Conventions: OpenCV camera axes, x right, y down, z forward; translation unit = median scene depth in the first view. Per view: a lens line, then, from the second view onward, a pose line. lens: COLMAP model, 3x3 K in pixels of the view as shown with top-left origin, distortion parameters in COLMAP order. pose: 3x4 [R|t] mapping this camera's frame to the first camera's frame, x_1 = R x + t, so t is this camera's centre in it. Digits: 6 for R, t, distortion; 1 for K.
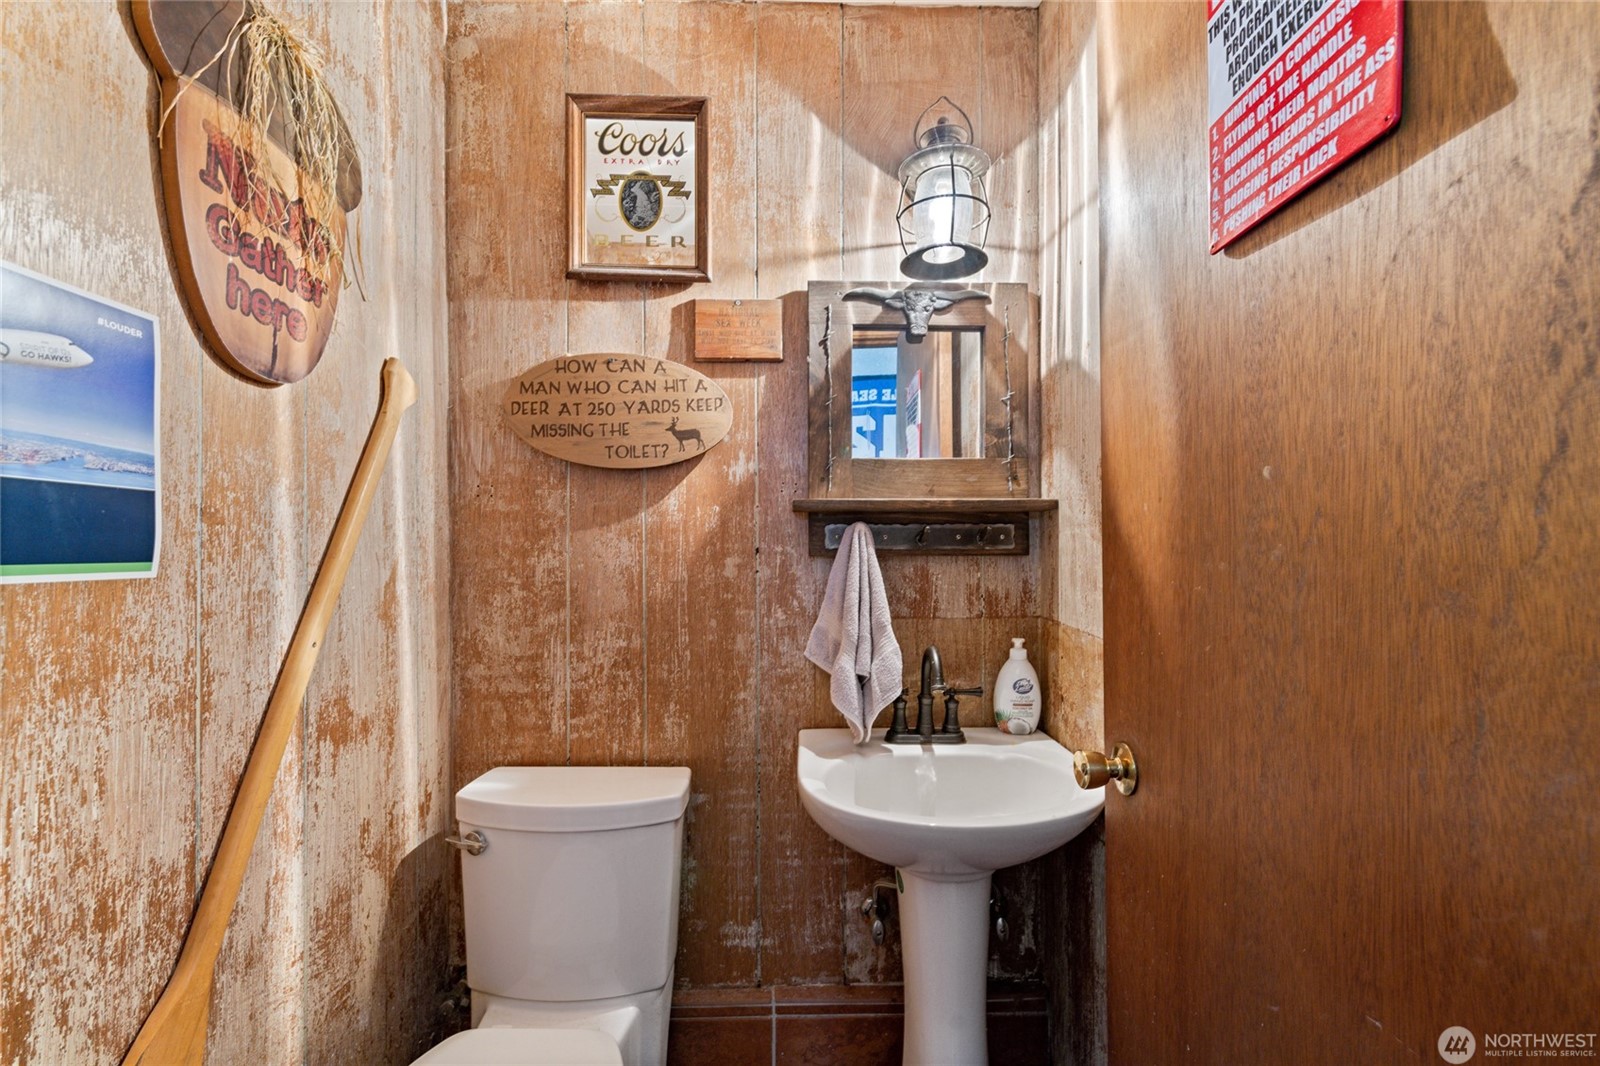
lens RADIAL K [[689.4, 0, 814.3], [0, 689.4, 547.8], [0, 0, 1]] dist [0.001162, -0.000683]
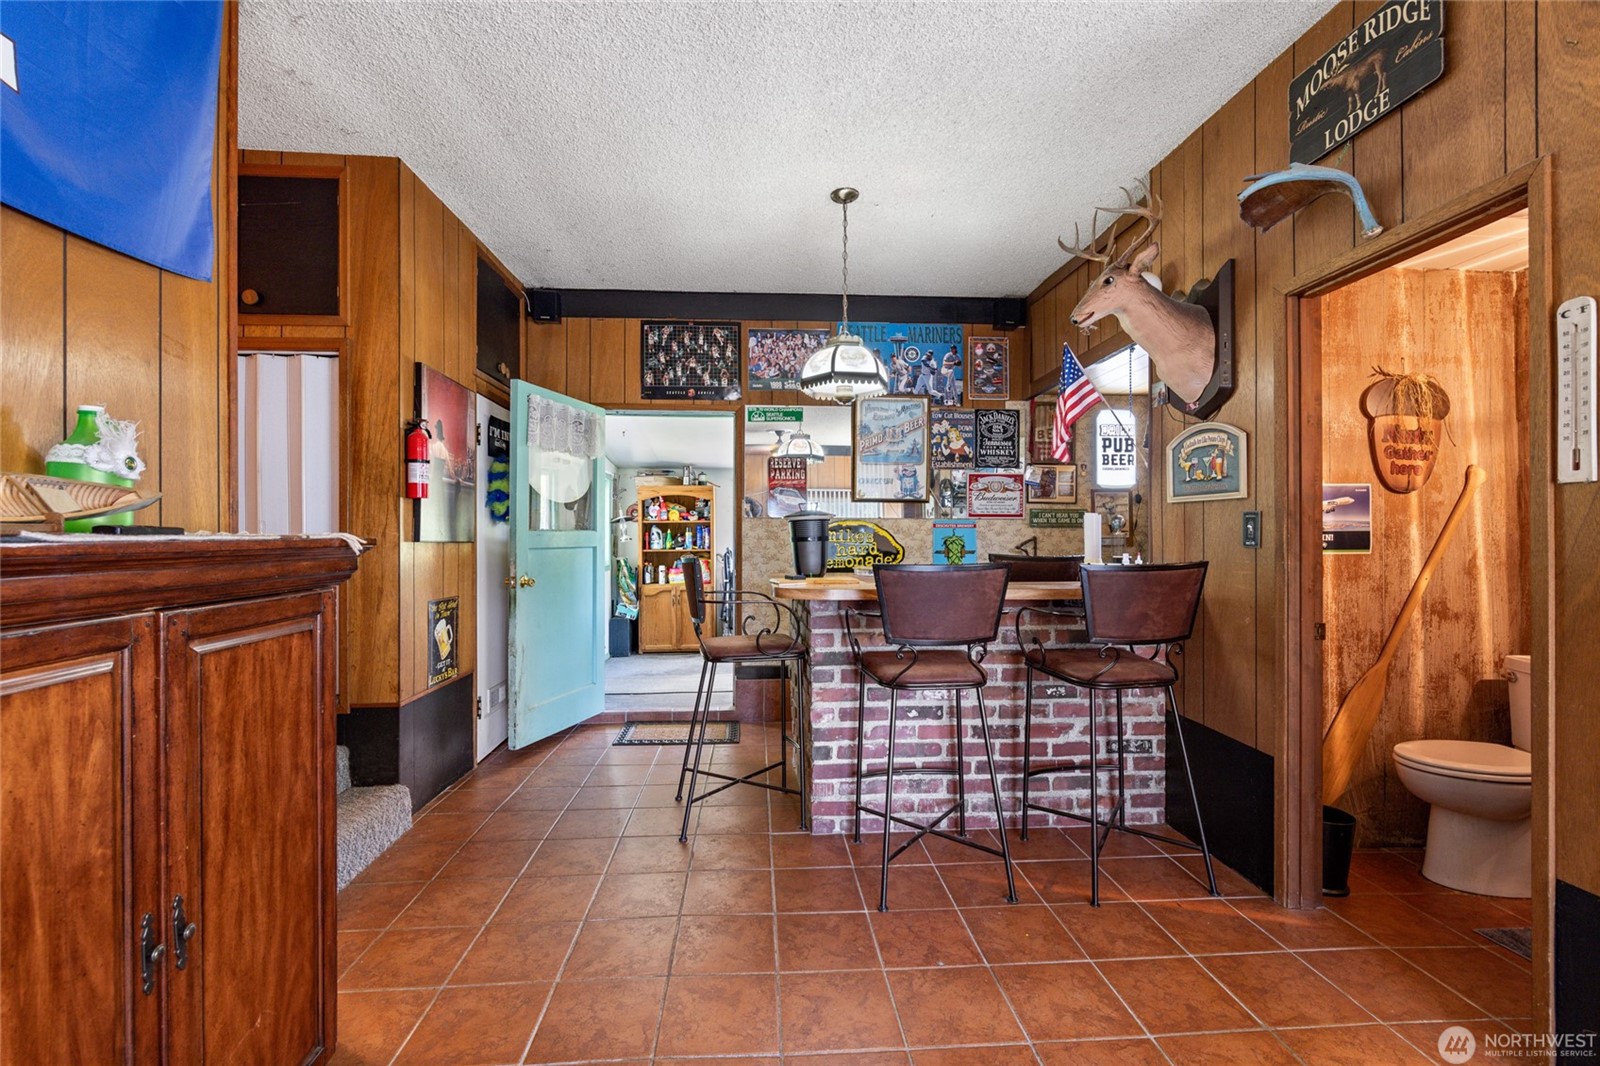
lens RADIAL K [[689.4, 0, 799.7], [0, 689.4, 531.5], [0, 0, 1]] dist [0.001162, -0.000683]
pose [[0.034894, -0.001854, -0.999389, 1.495594], [0.008422, 0.999963, -0.001561, -0.054686], [0.999356, -0.008363, 0.034908, -1.243250]]
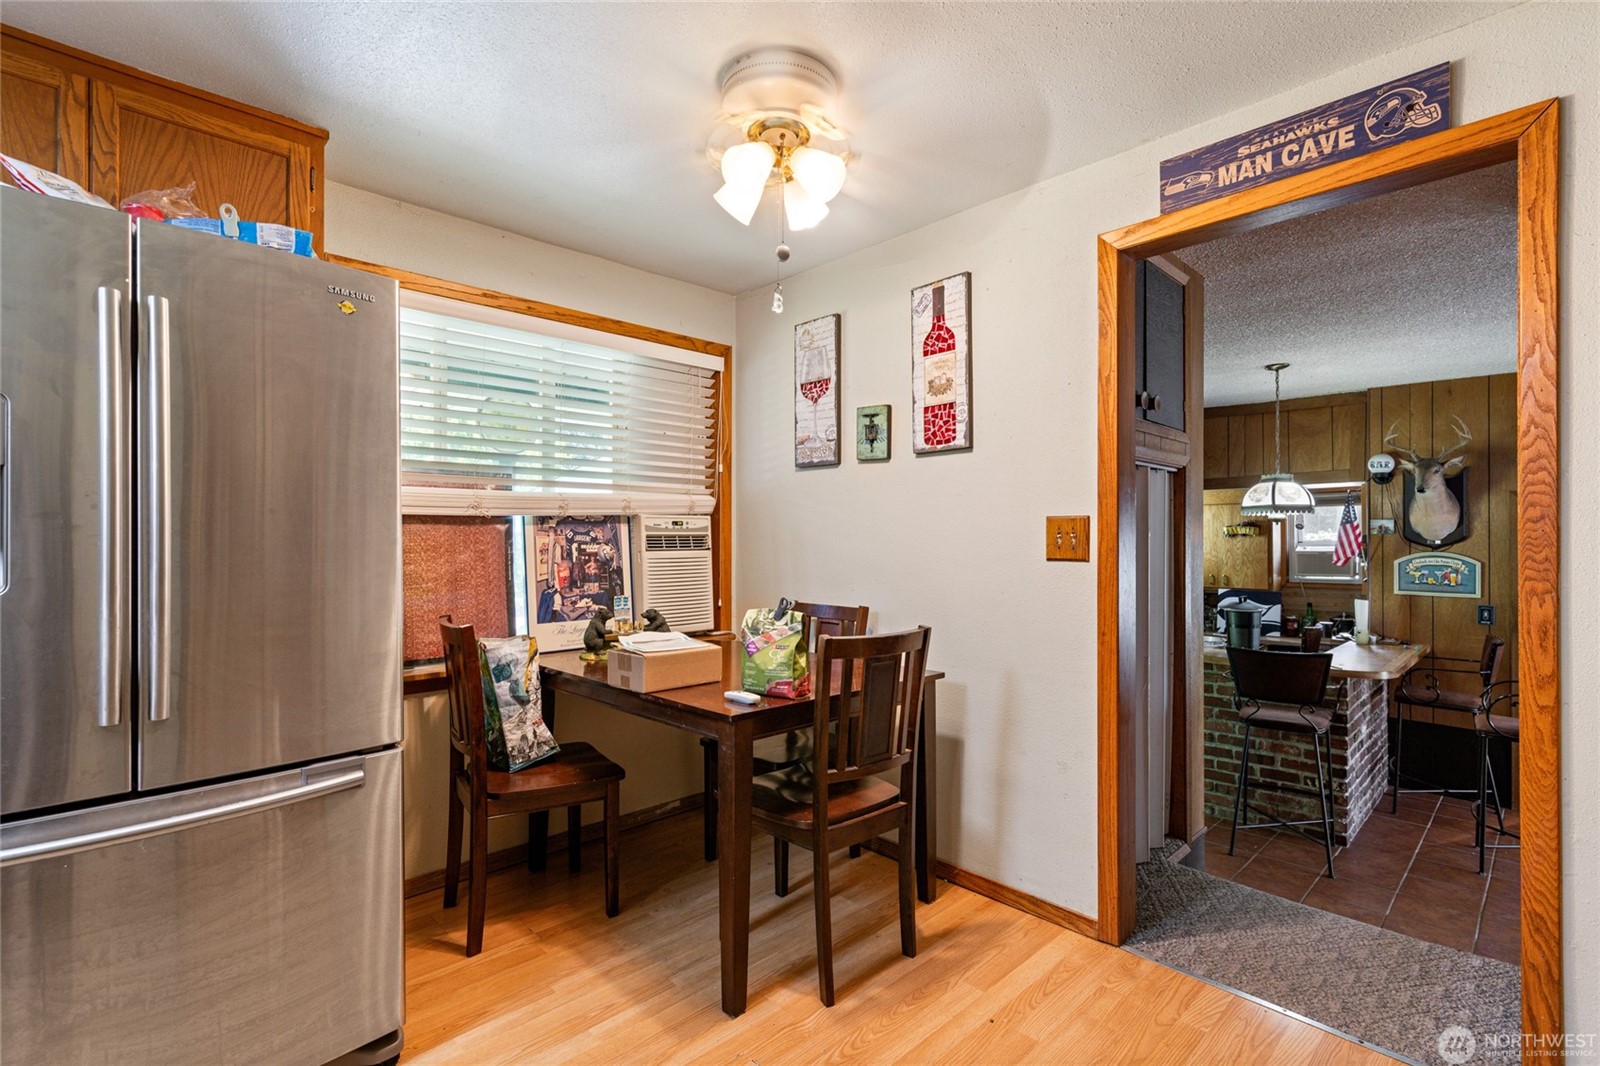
lens RADIAL K [[732.5, 0, 808.7], [0, 732.5, 538.5], [0, 0, 1]] dist [0.002382, 0.000850]
pose [[0.676019, 0.001179, -0.736883, 0.104494], [0.000031, 0.999999, 0.001628, -0.446843], [0.736884, -0.001123, 0.676018, -5.002026]]
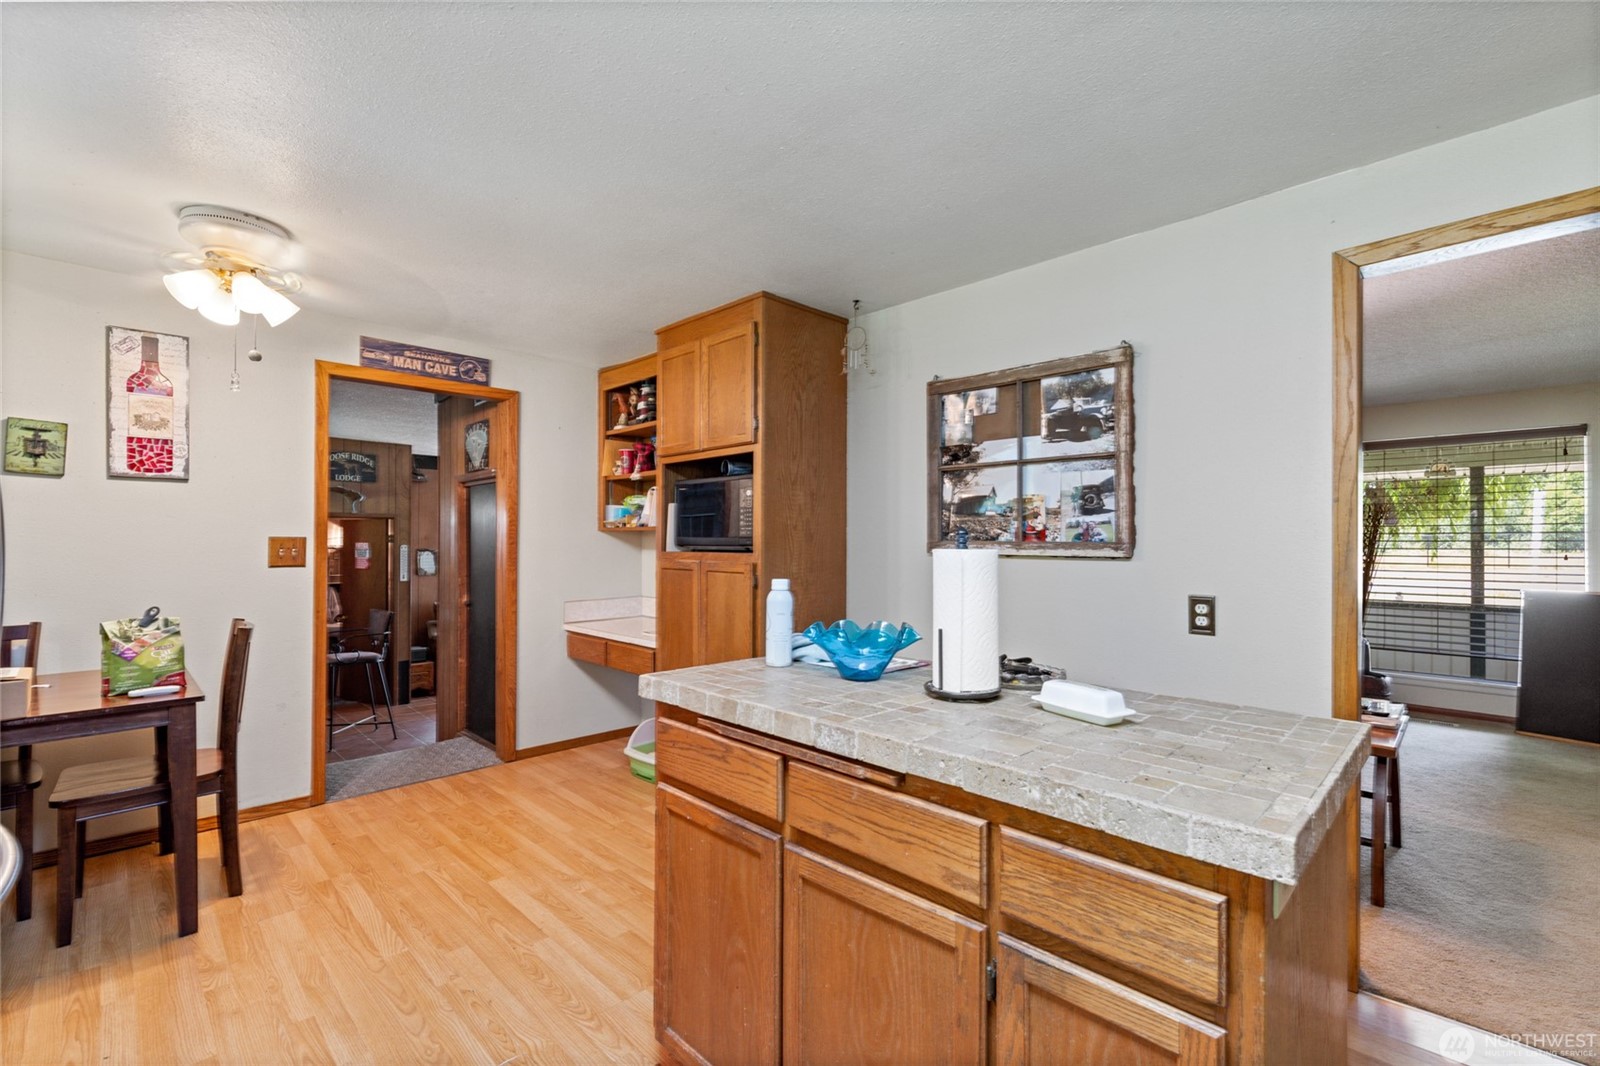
lens RADIAL K [[689.4, 0, 813.6], [0, 689.4, 535.9], [0, 0, 1]] dist [0.001162, -0.000683]
pose [[0.719252, 0.010158, 0.694675, -1.108543], [-0.009023, 0.999945, -0.005279, -0.504355], [-0.694691, -0.002472, 0.719304, -6.411391]]
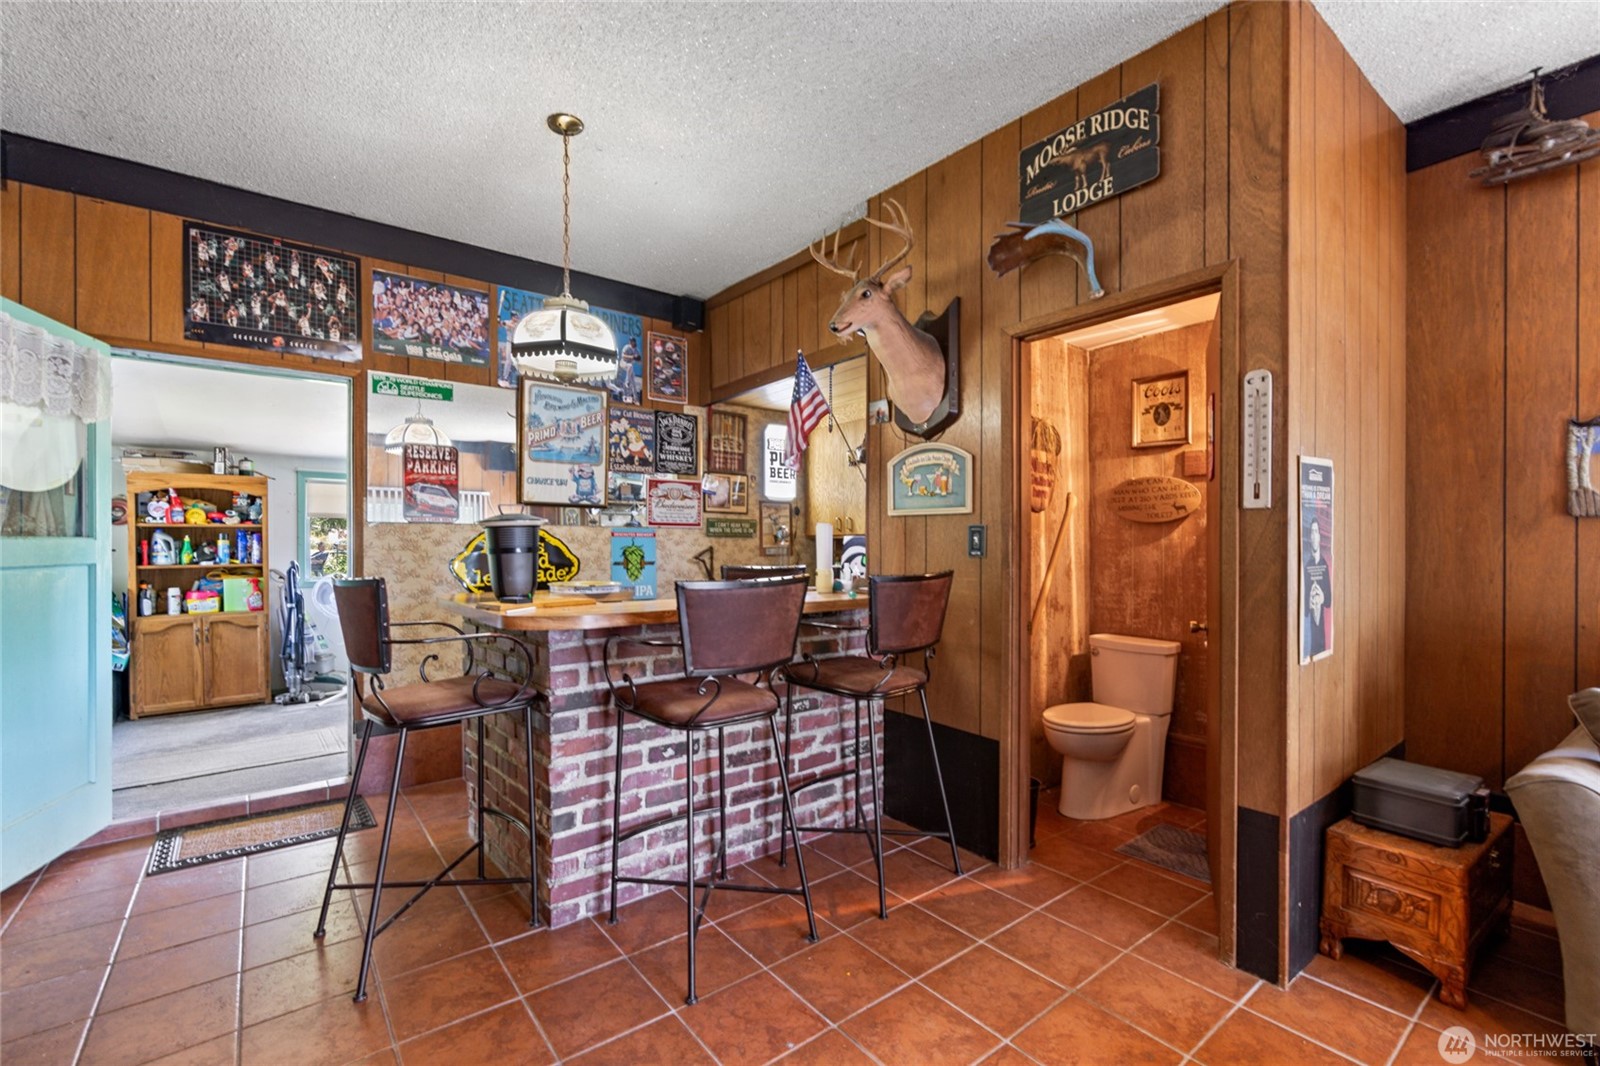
lens RADIAL K [[689.4, 0, 794.3], [0, 689.4, 546.7], [0, 0, 1]] dist [0.001162, -0.000683]
pose [[0.588117, 0.007035, -0.808745, 1.045752], [0.003711, 0.999928, 0.011397, -0.061710], [0.808768, -0.009704, 0.588048, -1.637060]]
